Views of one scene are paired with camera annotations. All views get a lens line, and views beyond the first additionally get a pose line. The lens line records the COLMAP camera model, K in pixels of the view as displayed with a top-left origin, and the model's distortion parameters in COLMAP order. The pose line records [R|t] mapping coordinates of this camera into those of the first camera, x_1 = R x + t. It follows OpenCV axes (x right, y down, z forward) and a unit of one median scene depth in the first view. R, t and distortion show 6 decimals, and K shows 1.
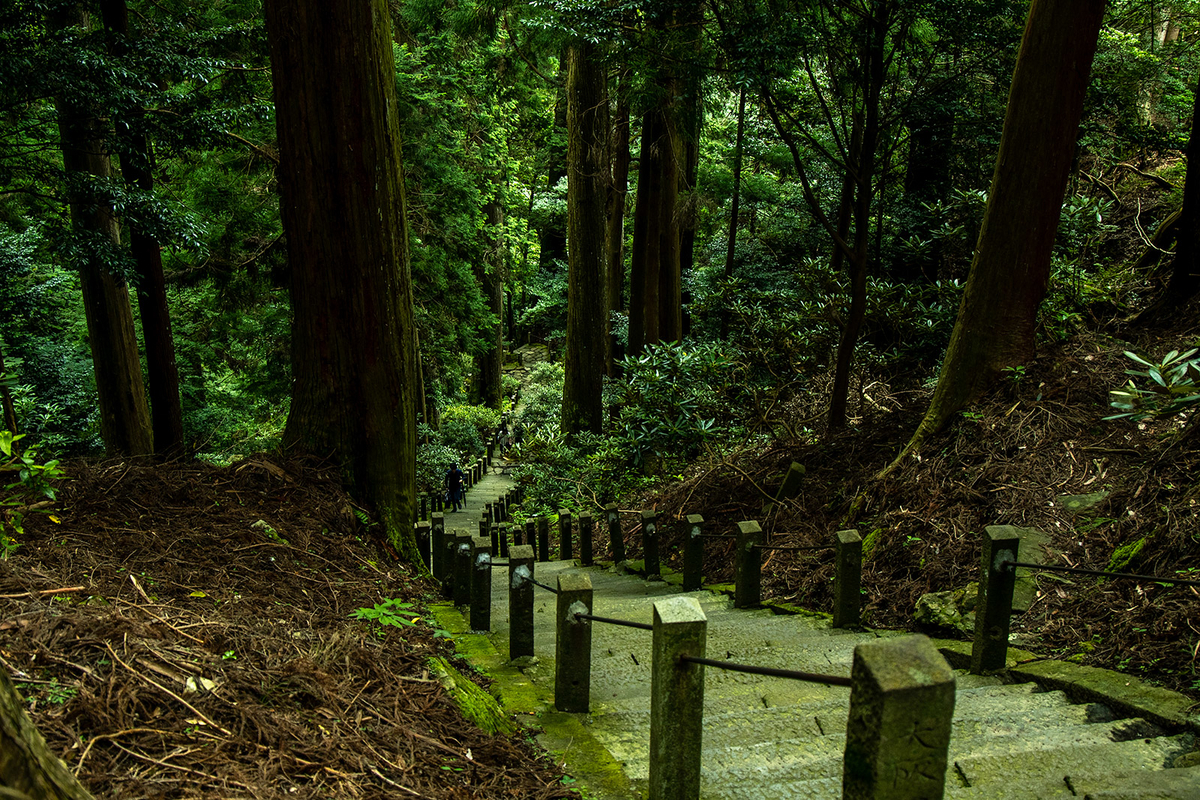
lens RADIAL K [[1421.1, 0, 600.0], [0, 1421.1, 400.0], [0, 0, 1]] dist [-0.073133, 0.014997]
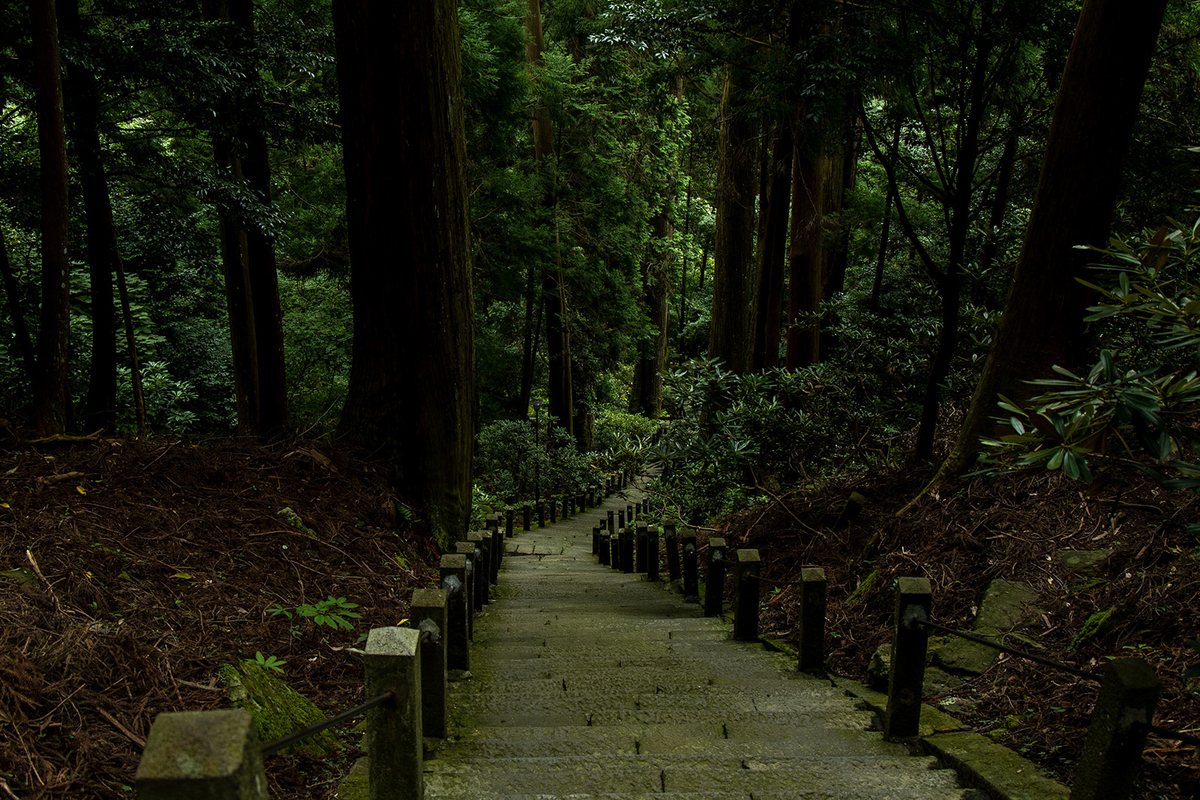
lens RADIAL K [[1385.9, 0, 600.0], [0, 1385.9, 400.0], [0, 0, 1]] dist [-0.079475, 0.001570]
pose [[0.988199, 0.069506, -0.136495, 0.101484], [-0.070667, 0.997493, -0.003676, -0.003194], [0.135897, 0.013279, 0.990634, 0.054038]]
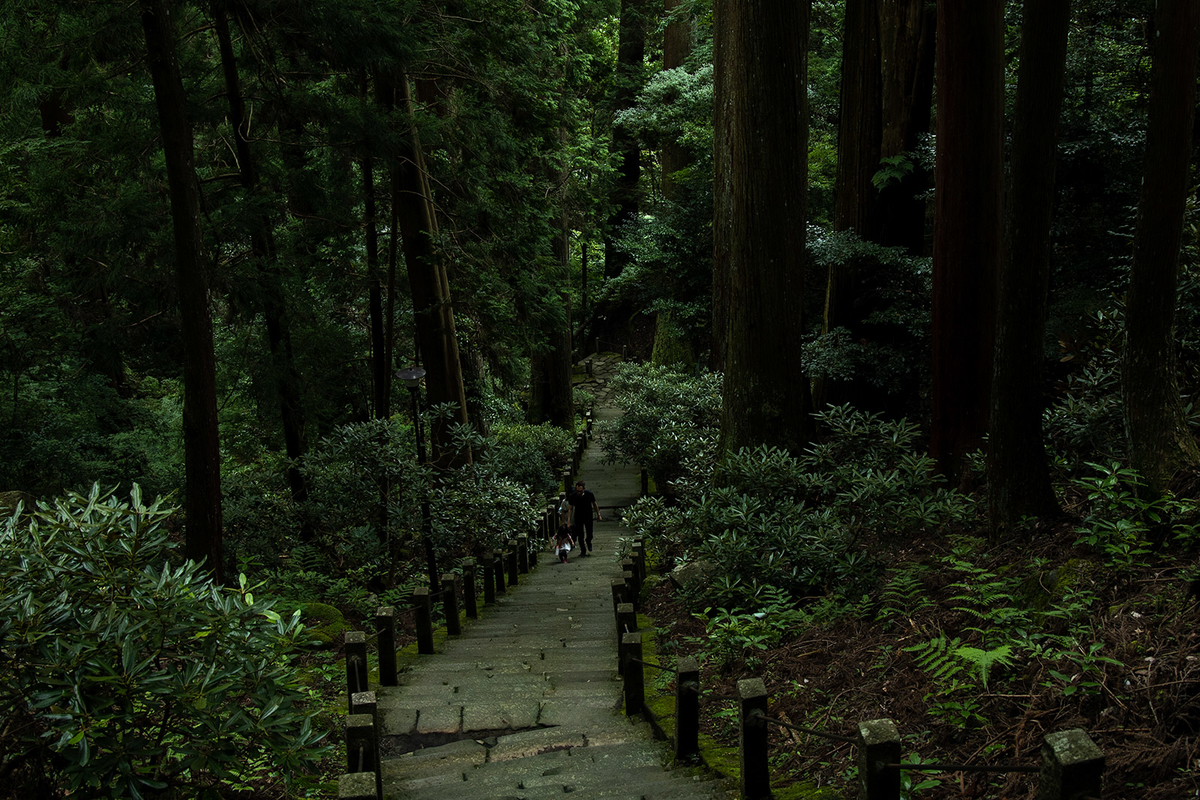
lens RADIAL K [[1385.9, 0, 600.0], [0, 1385.9, 400.0], [0, 0, 1]] dist [-0.079475, 0.001570]
pose [[0.998604, -0.045534, -0.026768, -0.165626], [0.044566, 0.998368, -0.035708, 0.076024], [0.028350, 0.034465, 0.999004, 1.361393]]
